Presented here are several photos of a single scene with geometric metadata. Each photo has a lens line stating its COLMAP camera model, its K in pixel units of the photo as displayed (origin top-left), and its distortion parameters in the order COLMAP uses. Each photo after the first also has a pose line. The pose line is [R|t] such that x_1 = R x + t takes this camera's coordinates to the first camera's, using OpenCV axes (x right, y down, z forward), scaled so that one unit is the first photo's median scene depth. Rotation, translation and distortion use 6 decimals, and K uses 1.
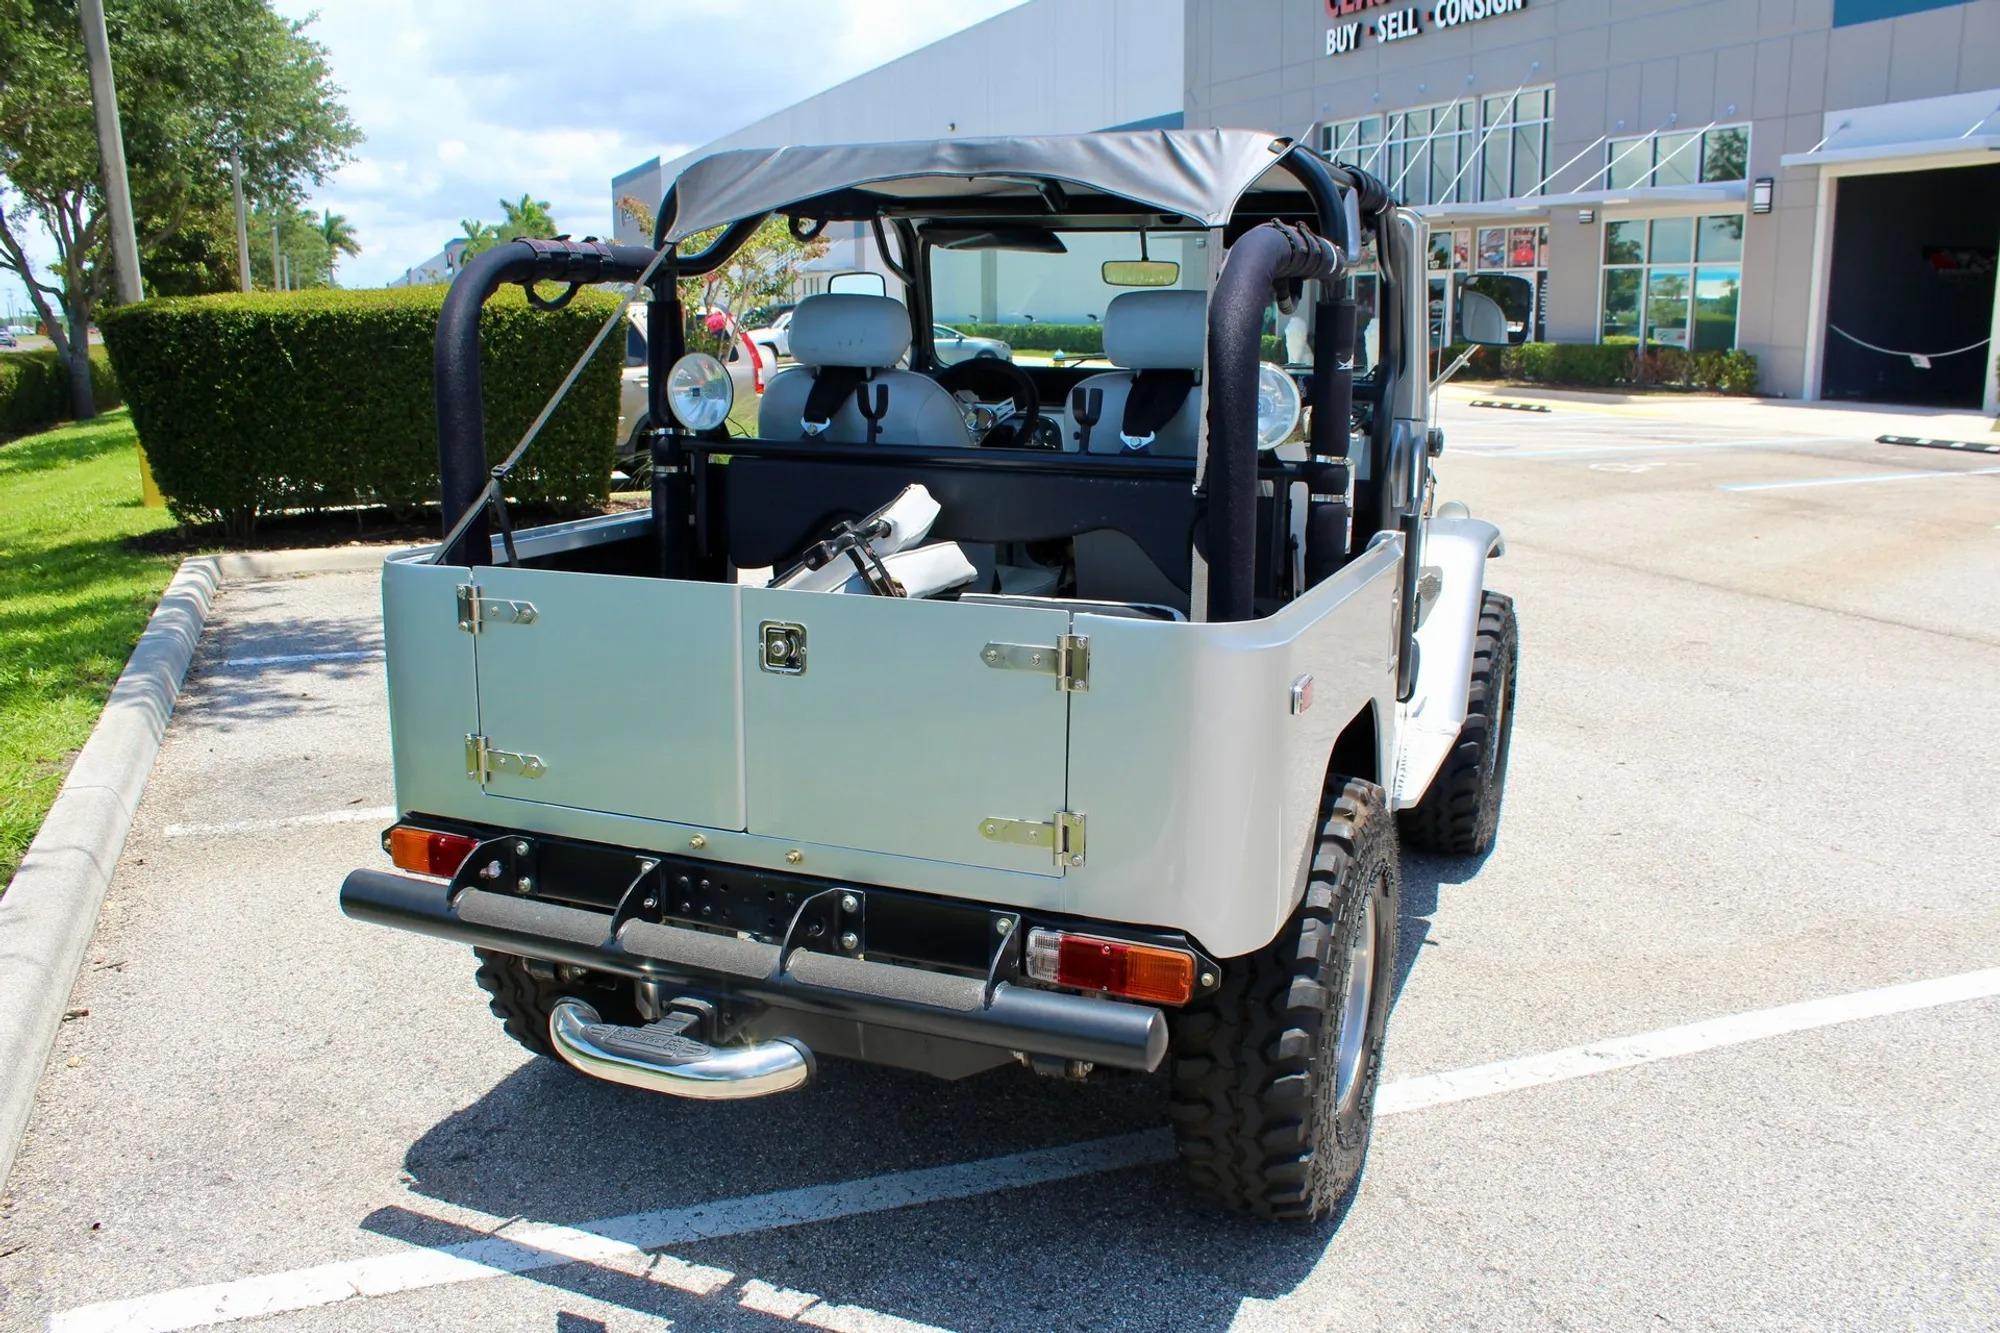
lens RADIAL K [[1664.1, 0, 996.3], [0, 1664.1, 675.0], [0, 0, 1]] dist [-0.162820, 0.136131]
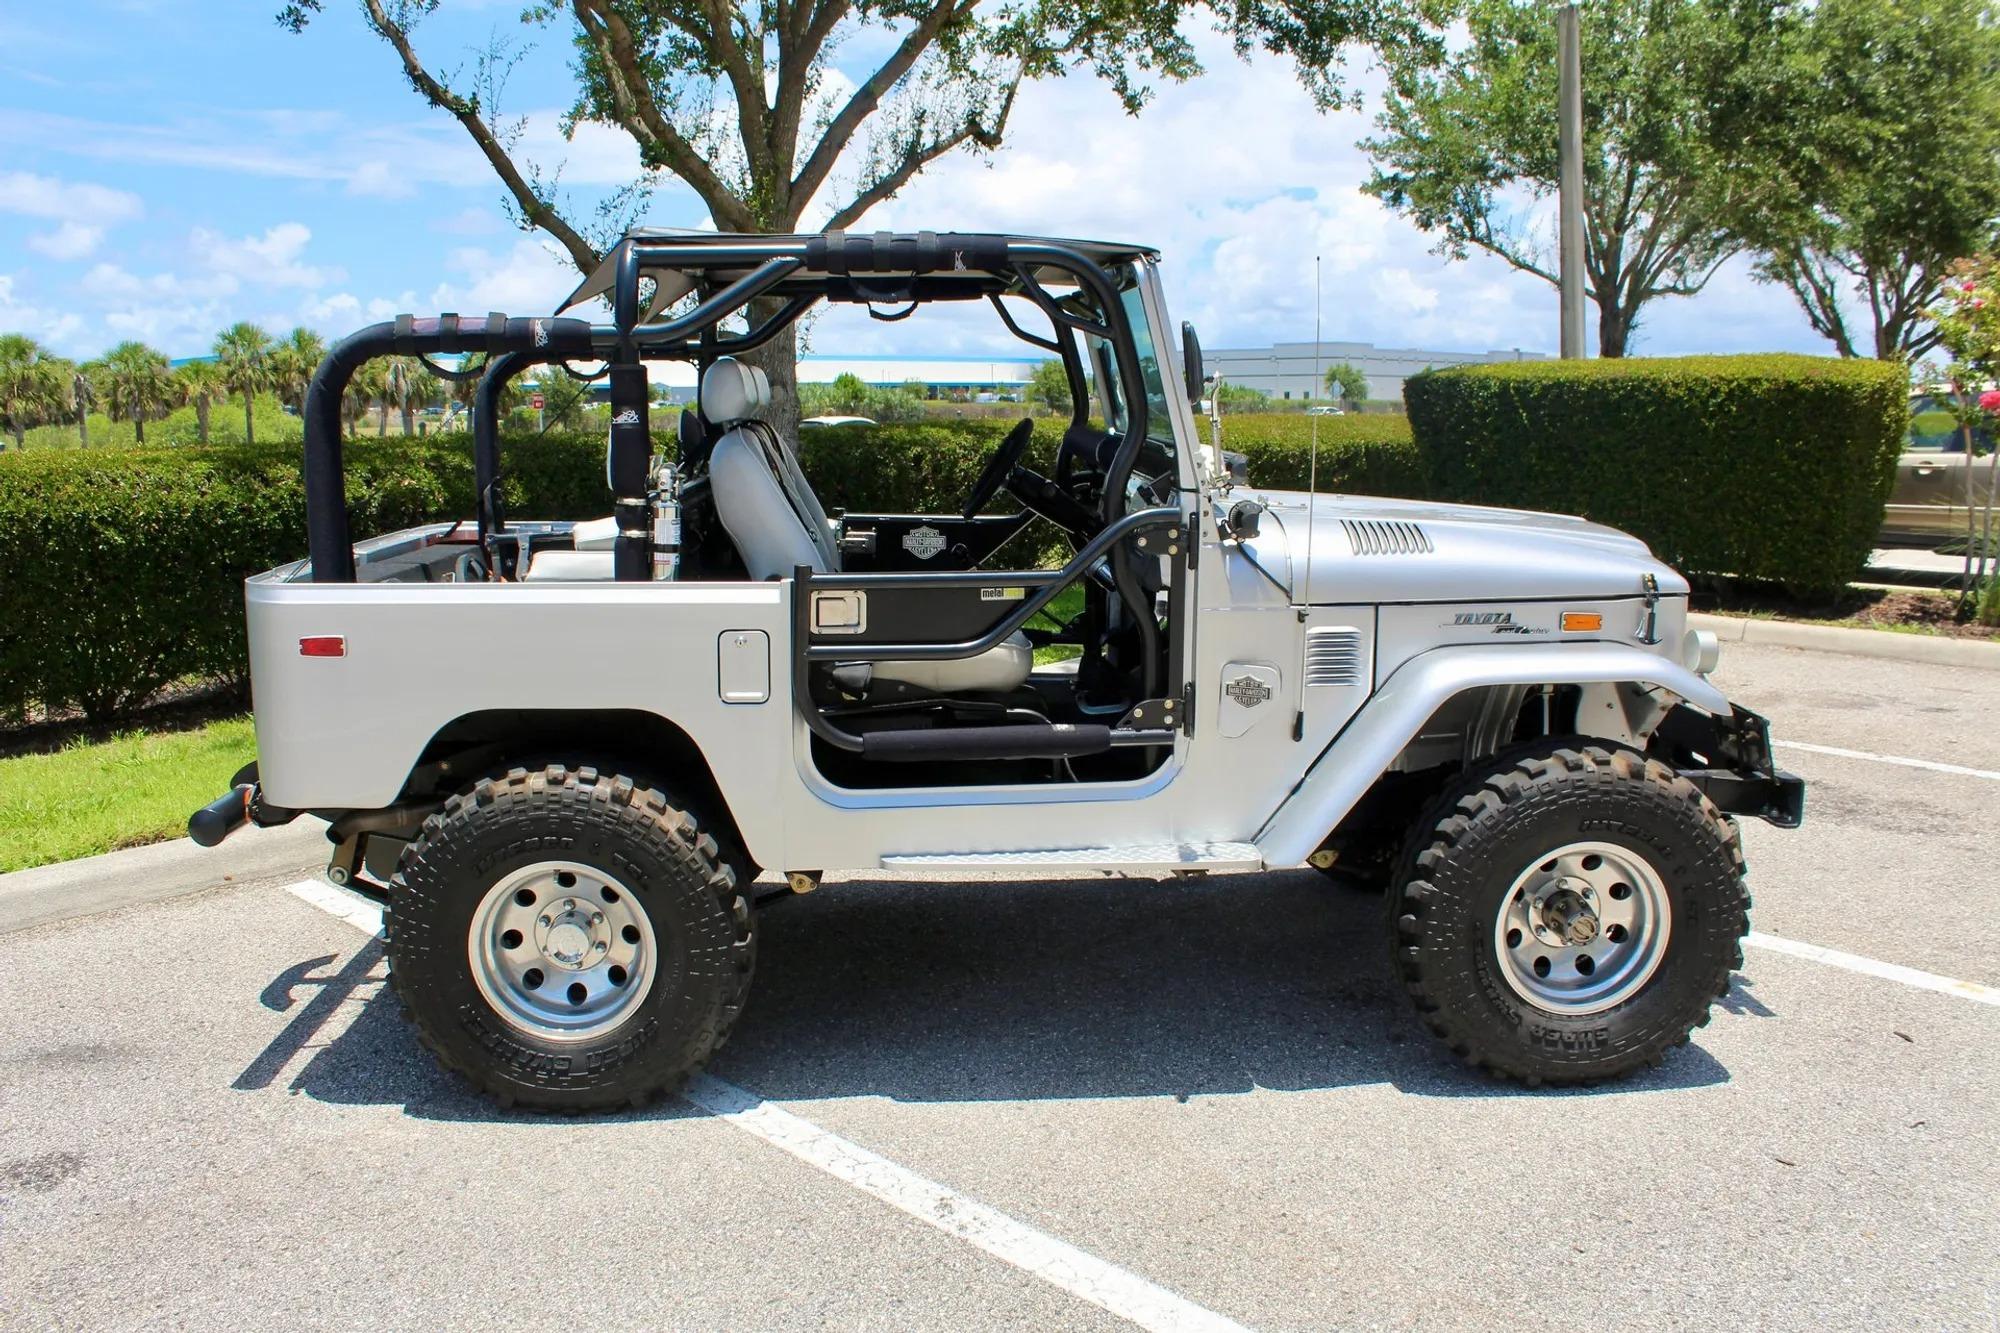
lens RADIAL K [[1664.1, 0, 1007.2], [0, 1664.1, 690.6], [0, 0, 1]] dist [-0.162820, 0.136131]
pose [[0.432296, 0.157019, -0.887956, 1.119703], [-0.186399, 0.979015, 0.082374, -0.116756], [0.882256, 0.129904, 0.452493, 0.584794]]
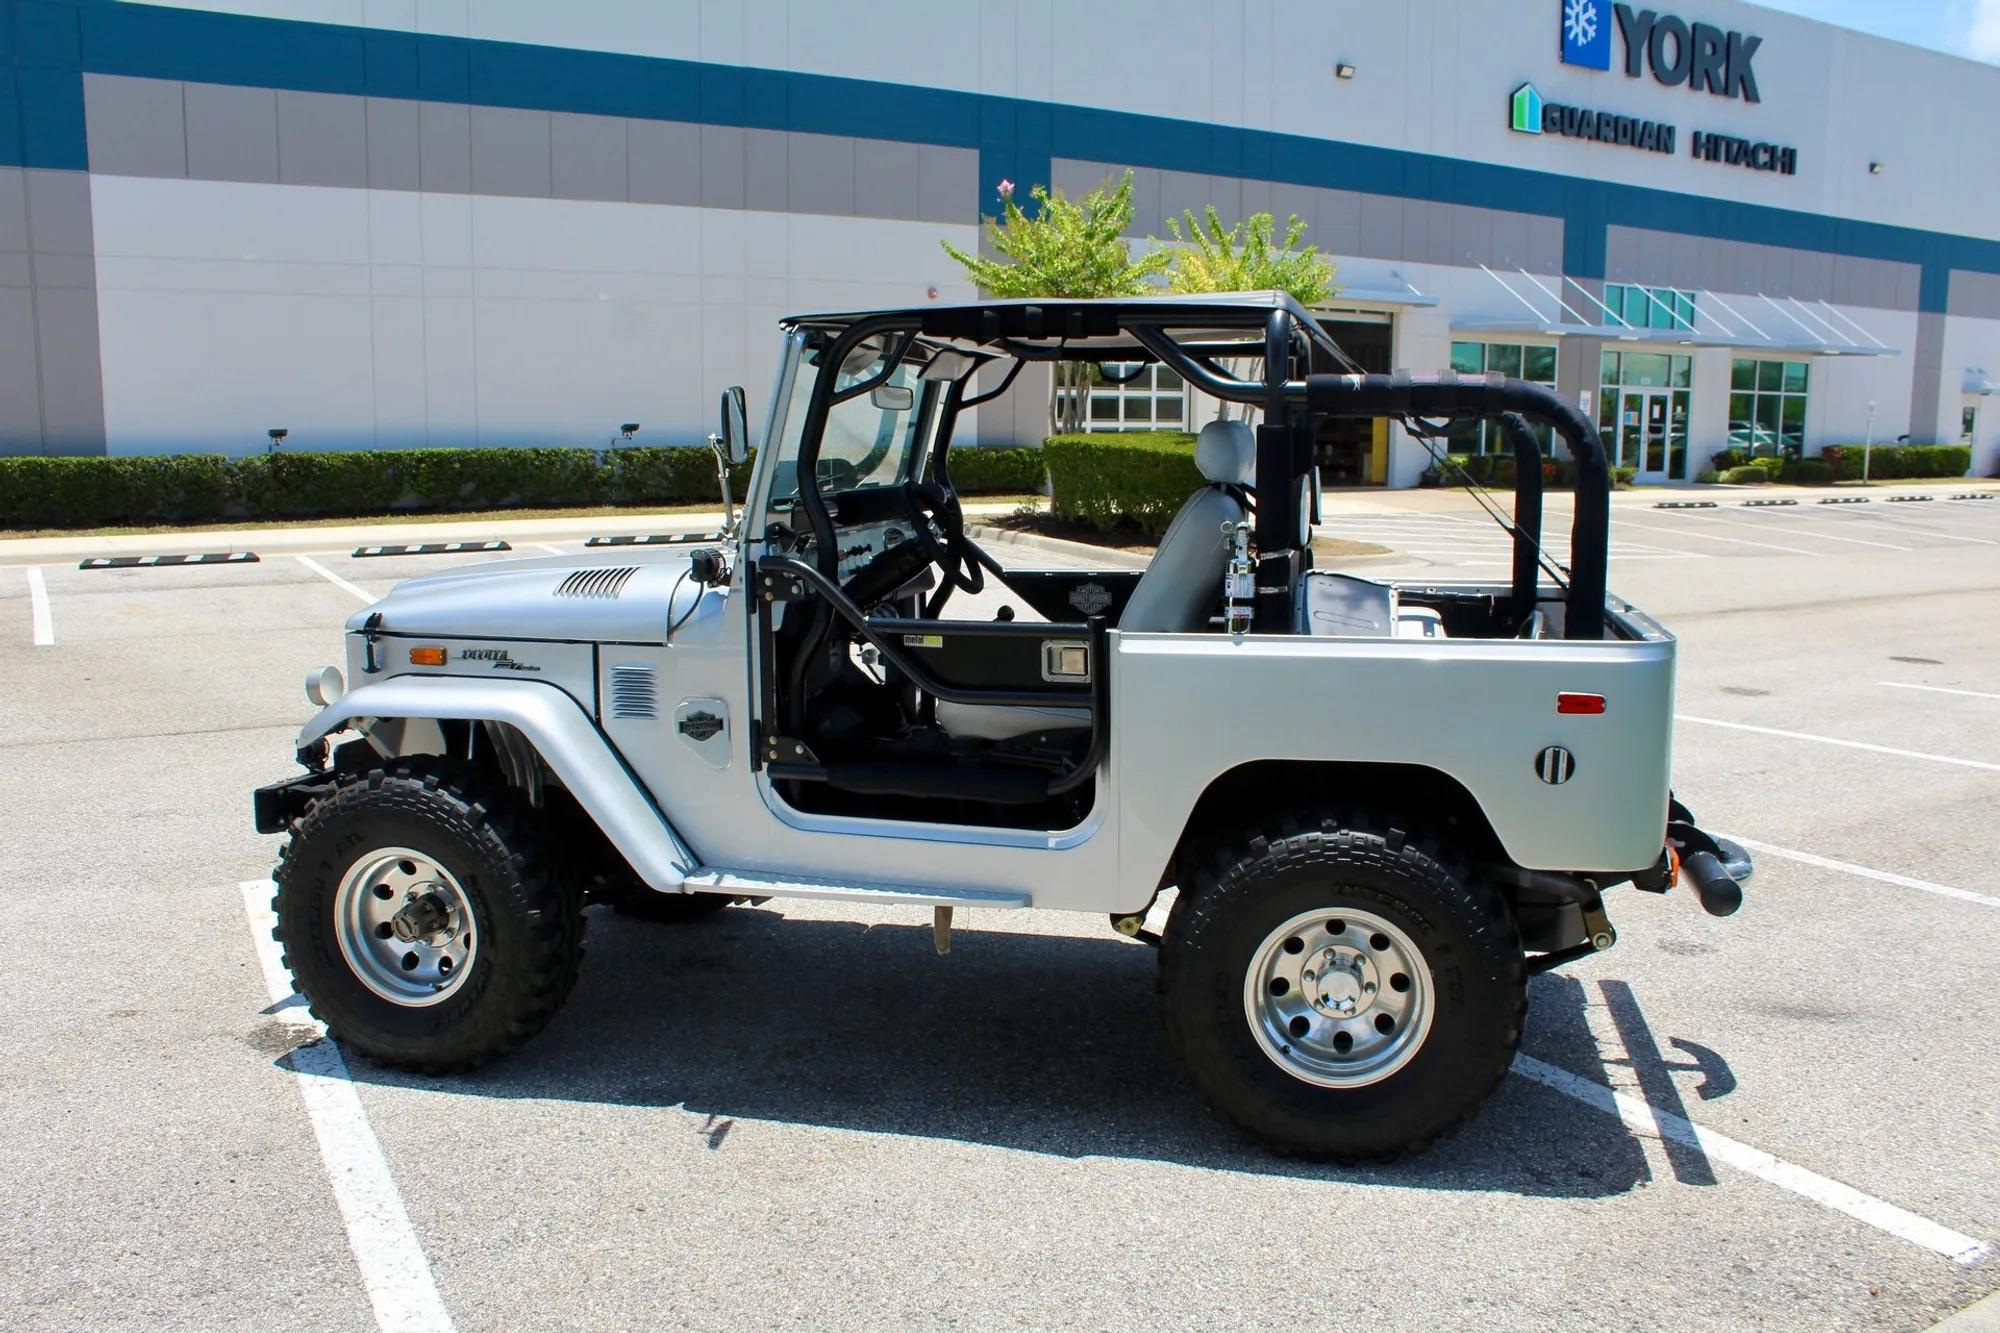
lens RADIAL K [[1664.1, 0, 997.3], [0, 1664.1, 683.6], [0, 0, 1]] dist [-0.162820, 0.136131]
pose [[-0.171409, -0.151306, 0.973512, -1.122379], [0.208508, 0.960181, 0.185947, -0.282038], [-0.962883, 0.234858, -0.133035, 1.256727]]
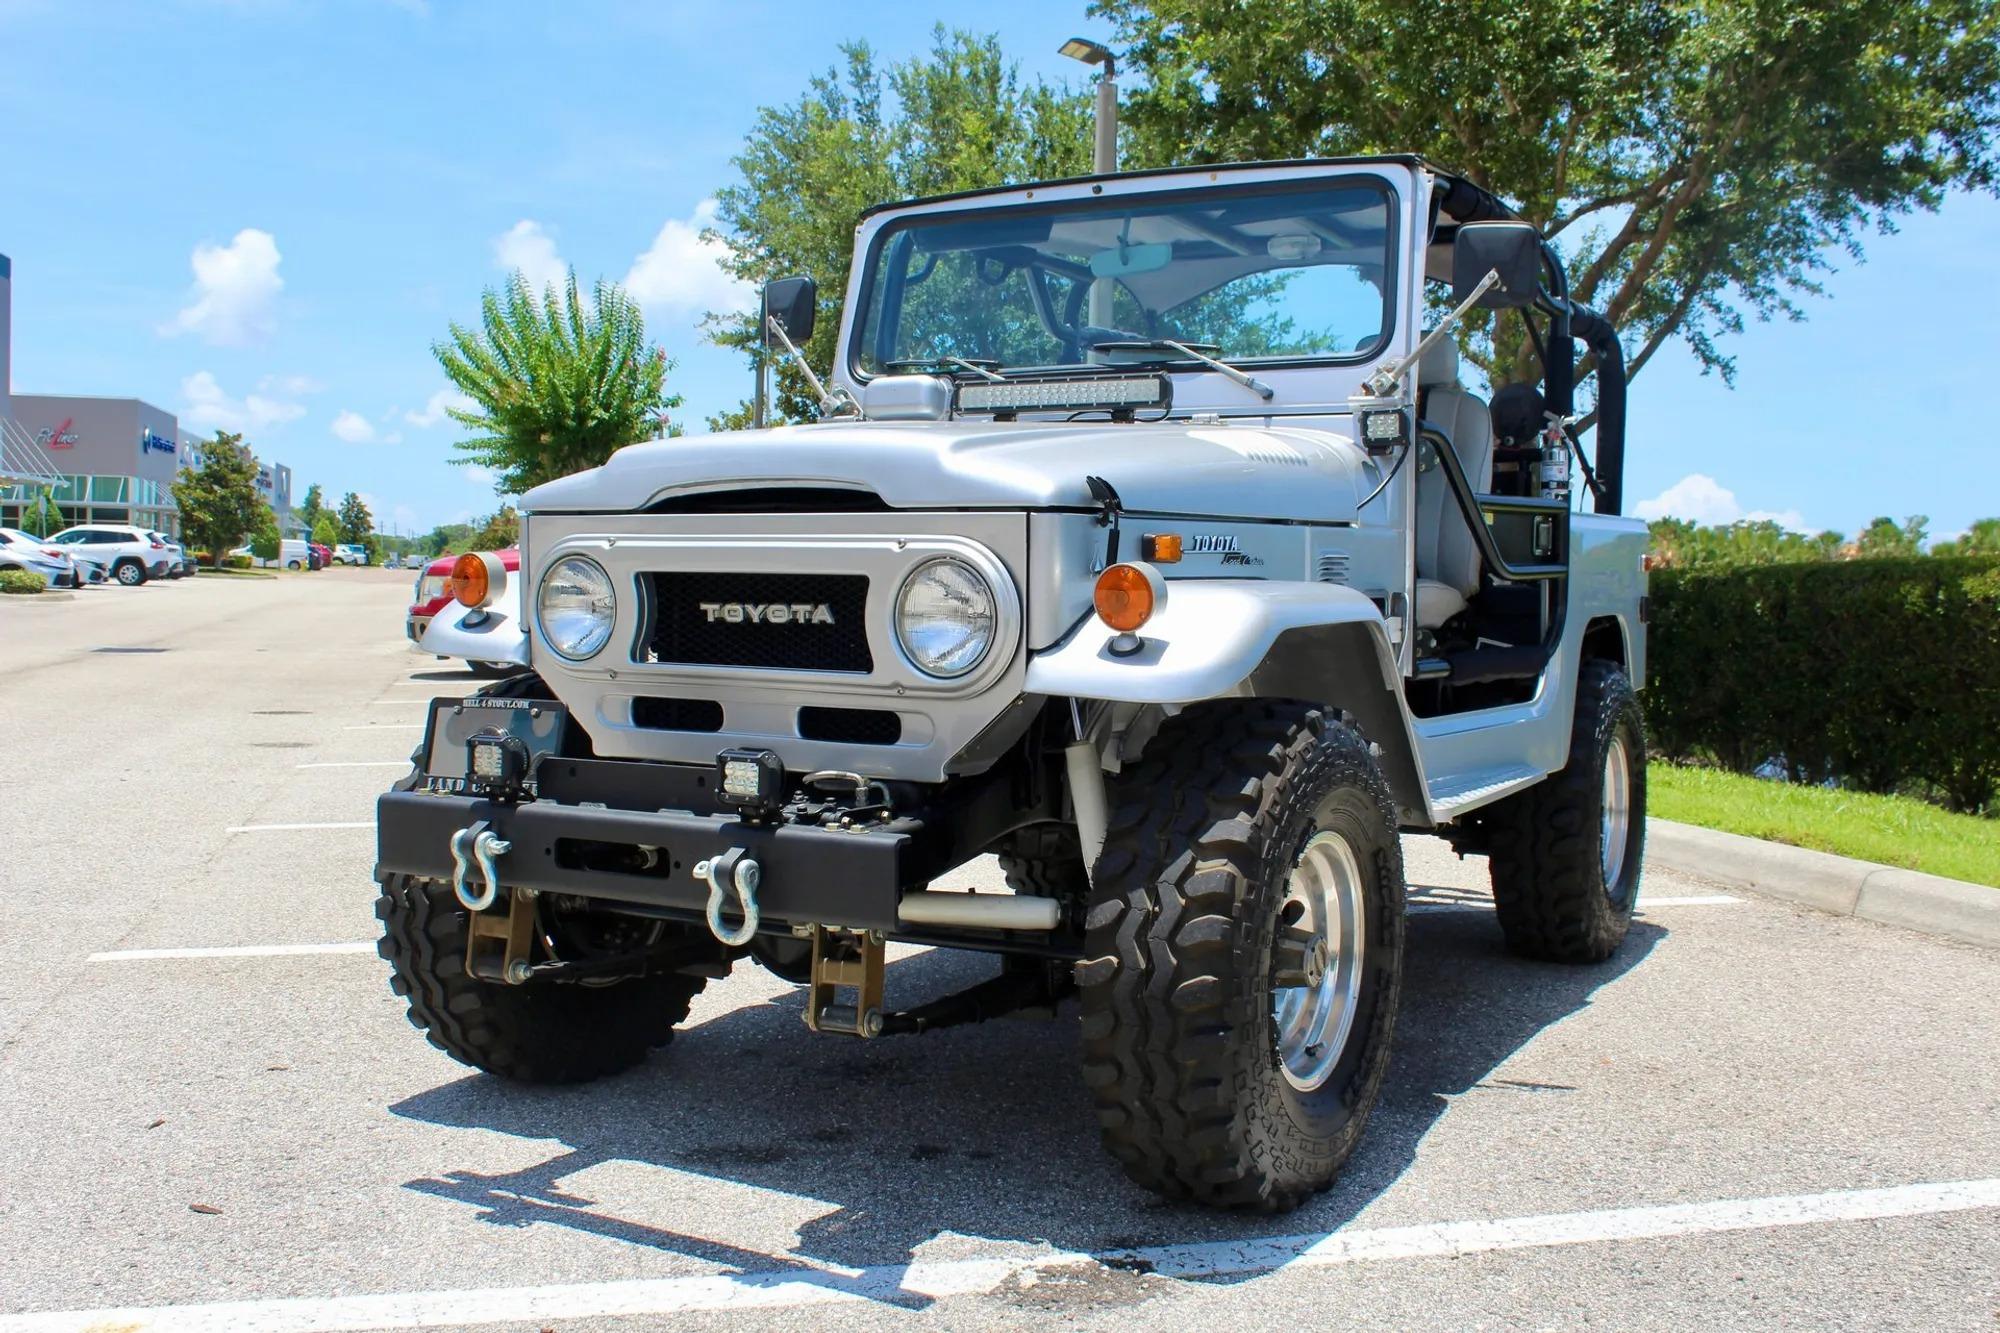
lens RADIAL K [[1909.8, 0, 993.4], [0, 1909.8, 680.8], [0, 0, 1]] dist [-0.095912, 0.000000]
pose [[-0.991764, -0.026489, 0.125308, 0.030623], [0.008125, 0.963395, 0.267963, -0.337385], [-0.127819, 0.266774, -0.955245, 2.297230]]
